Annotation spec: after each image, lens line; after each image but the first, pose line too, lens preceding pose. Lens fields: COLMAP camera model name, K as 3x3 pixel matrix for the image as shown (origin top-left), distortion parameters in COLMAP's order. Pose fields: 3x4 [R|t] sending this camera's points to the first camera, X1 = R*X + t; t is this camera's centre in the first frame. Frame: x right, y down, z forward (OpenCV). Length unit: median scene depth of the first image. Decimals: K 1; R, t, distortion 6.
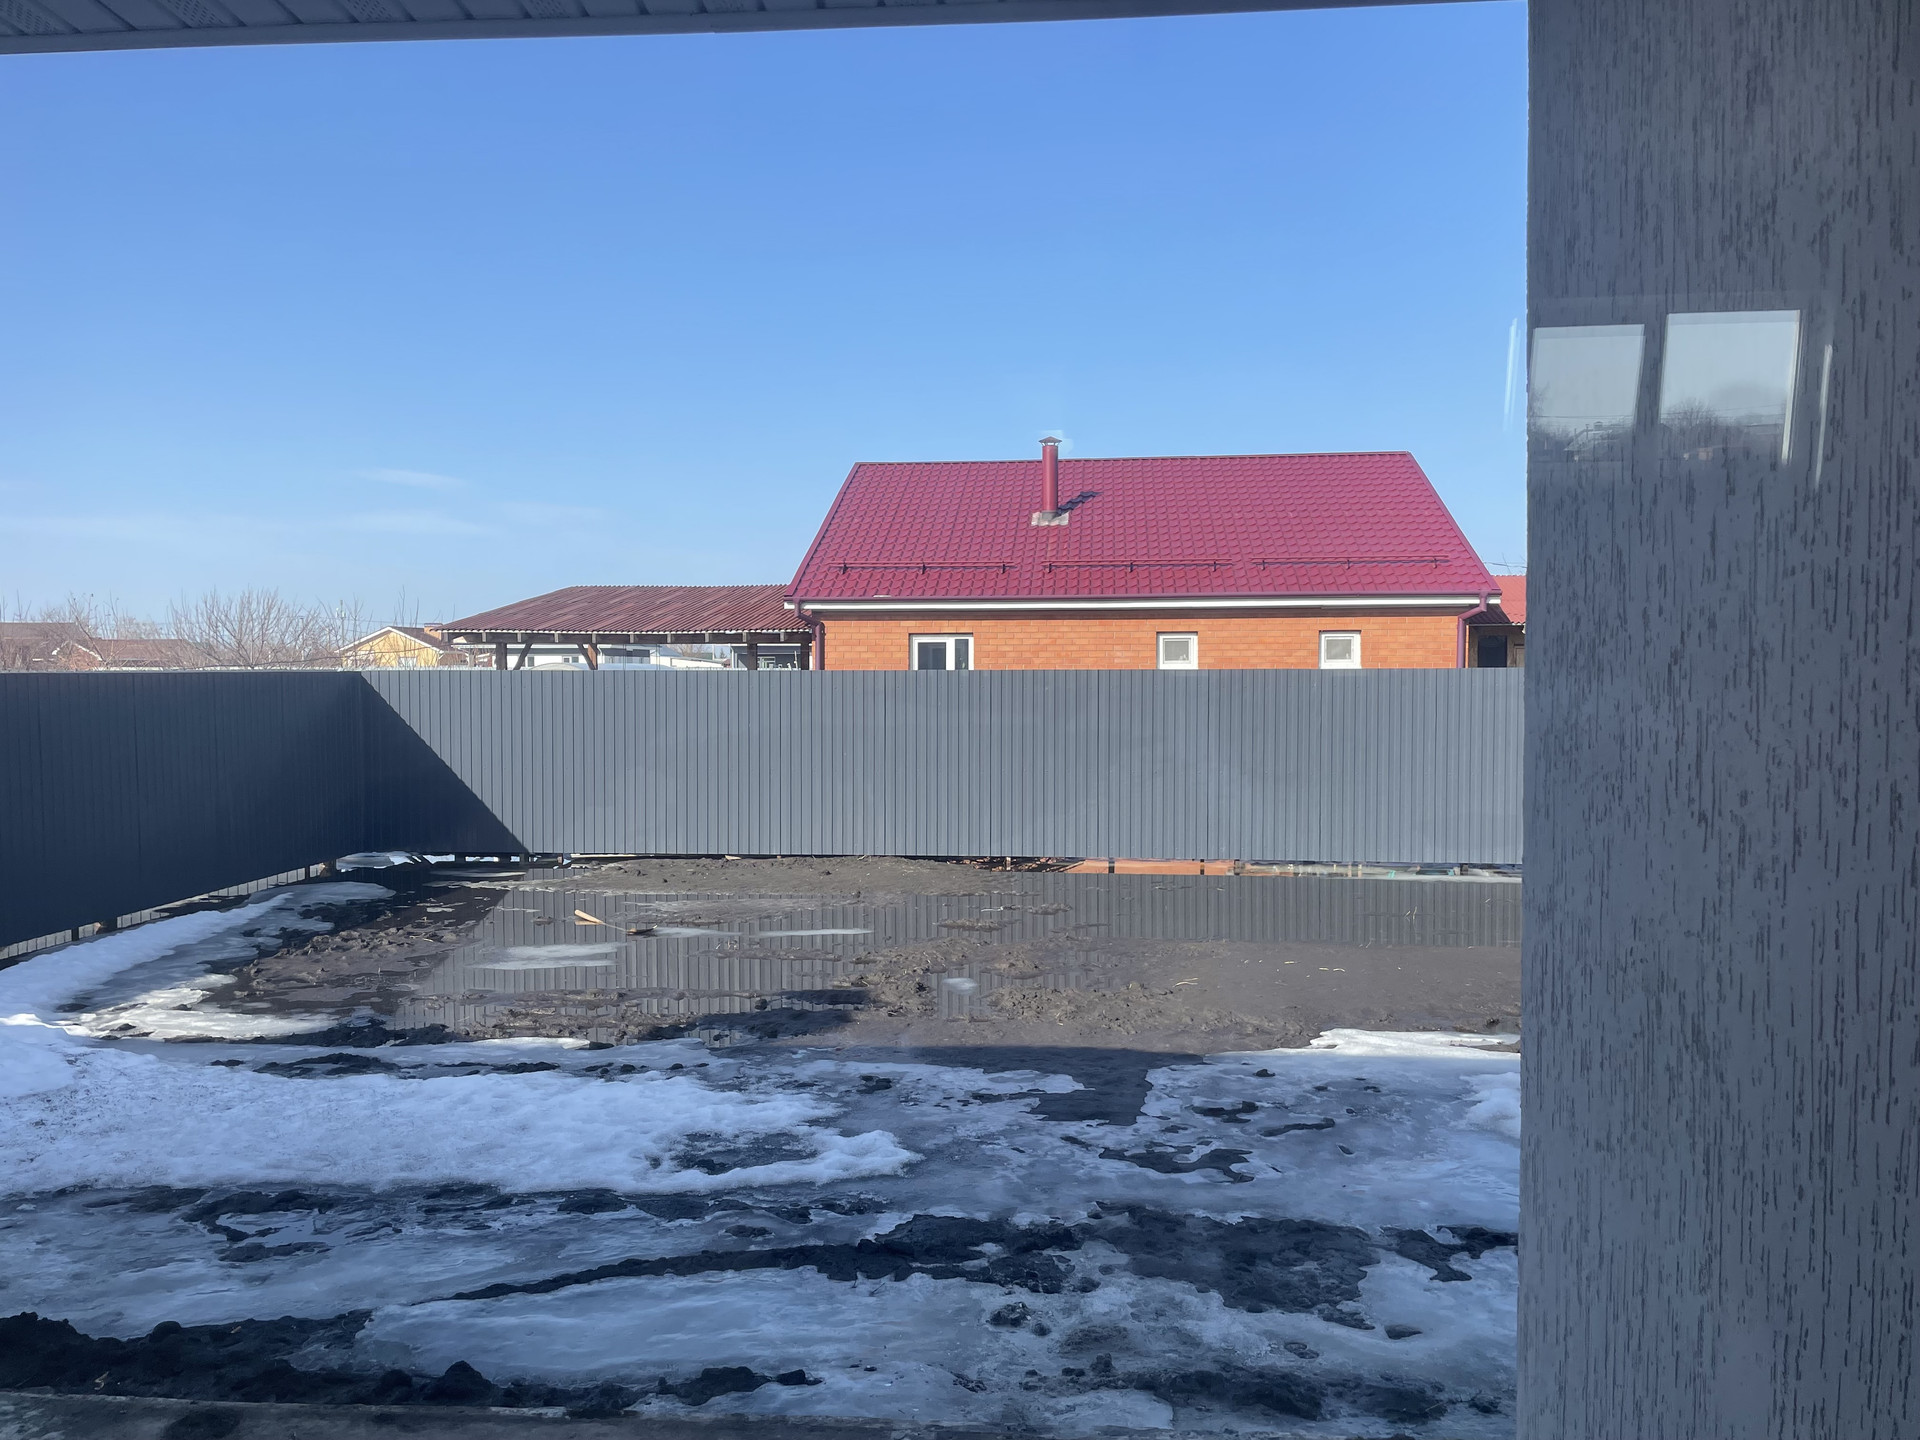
lens RADIAL K [[1440.7, 0, 960.0], [0, 1440.7, 720.0], [0, 0, 1]] dist [0.109677, -0.186540]
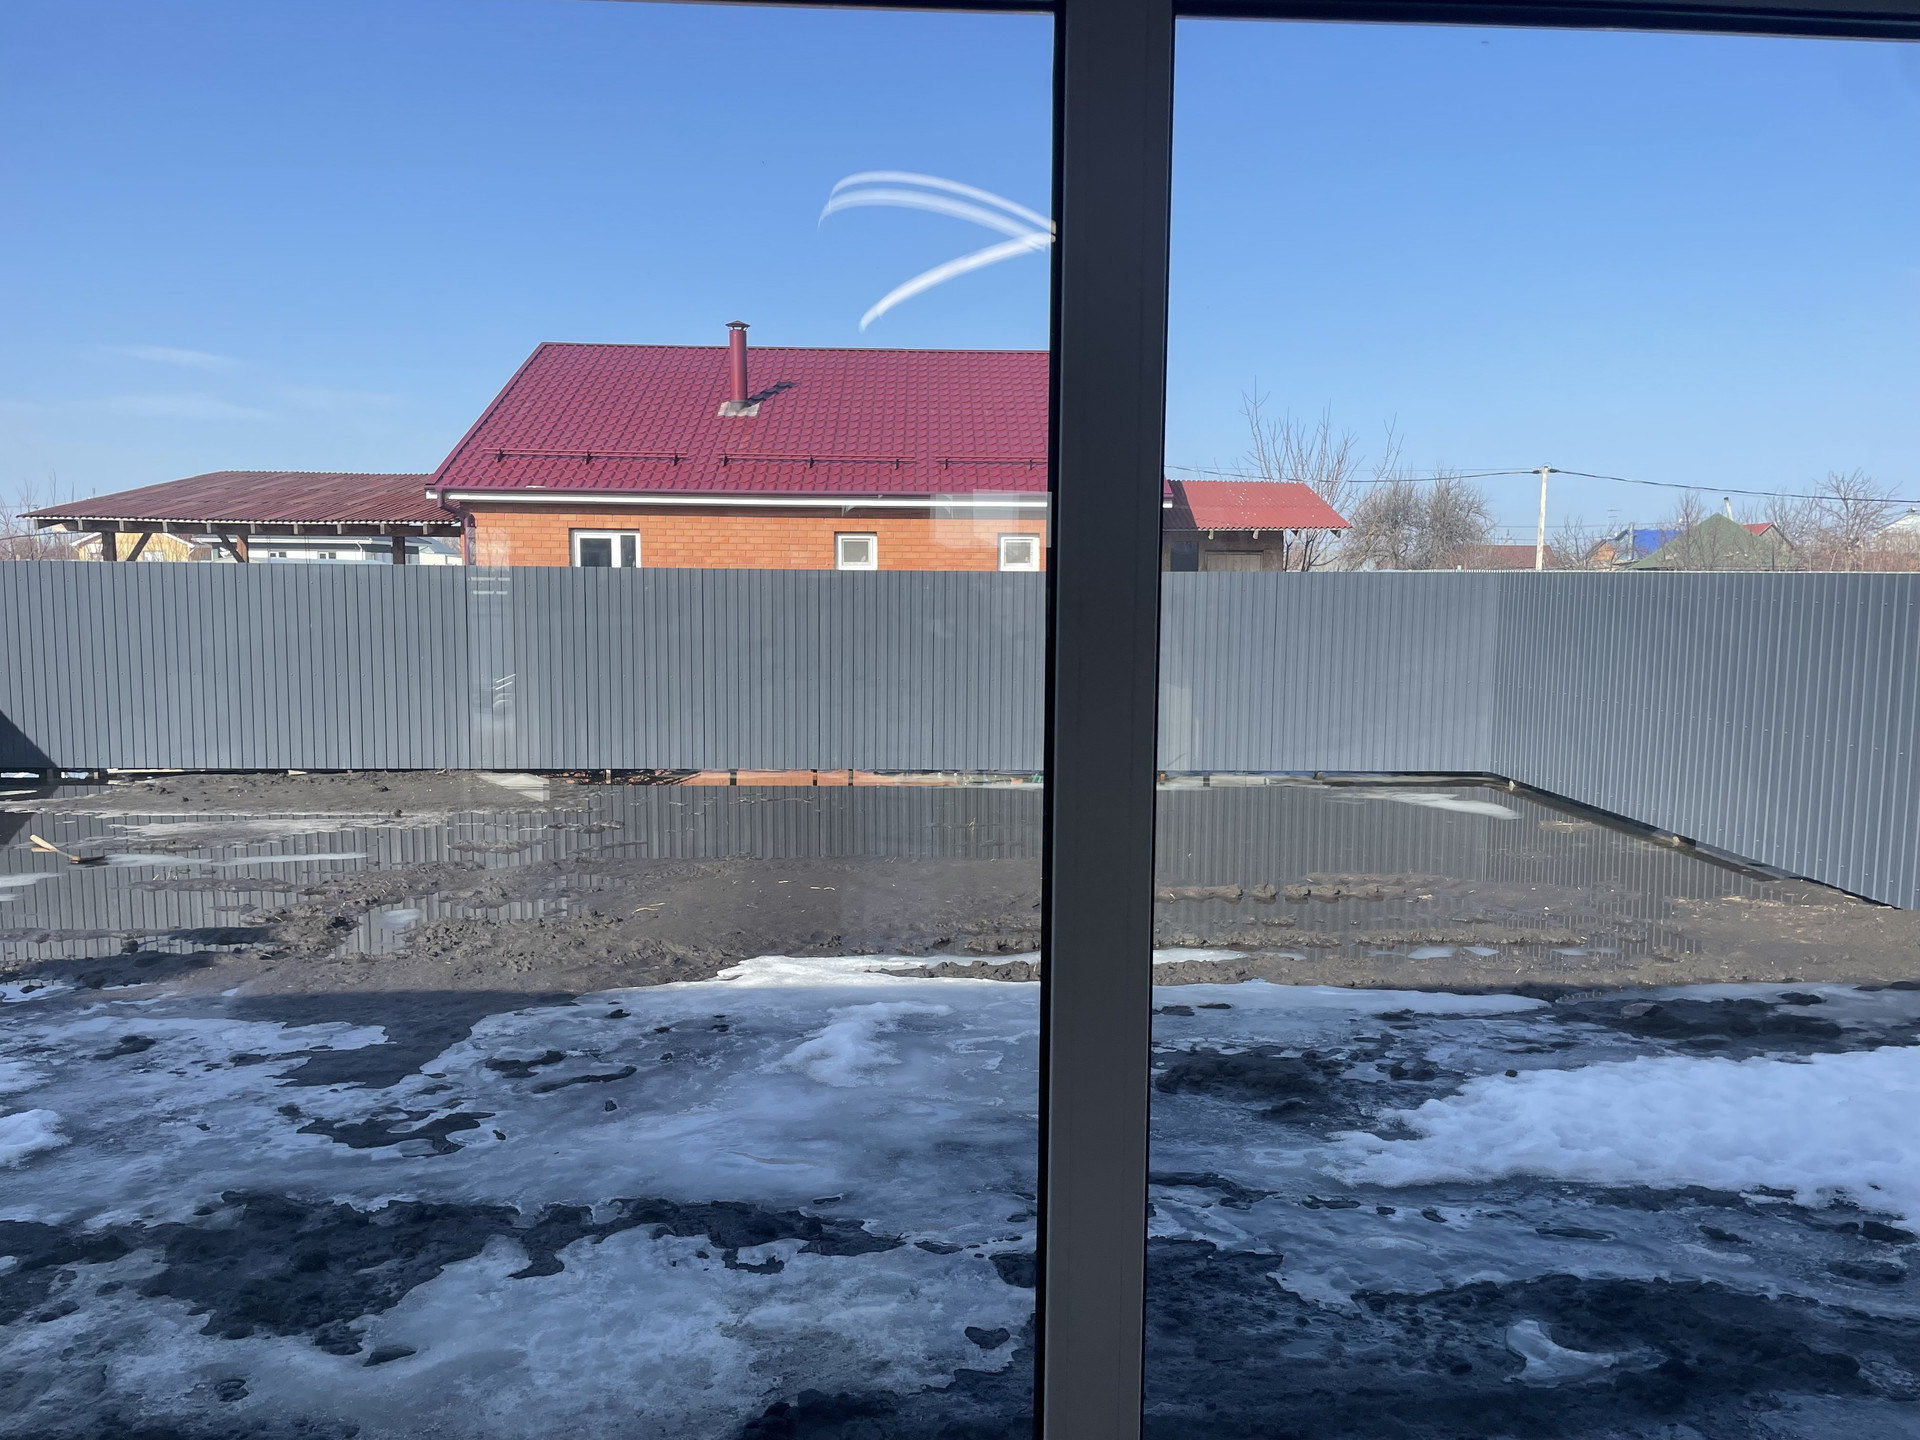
lens RADIAL K [[1464.4, 0, 960.0], [0, 1464.4, 720.0], [0, 0, 1]] dist [0.057146, -0.086338]
pose [[0.988727, -0.003389, 0.149690, 0.181027], [-0.006340, 0.997900, 0.064466, 0.001254], [-0.149594, -0.064688, 0.986629, 0.054157]]
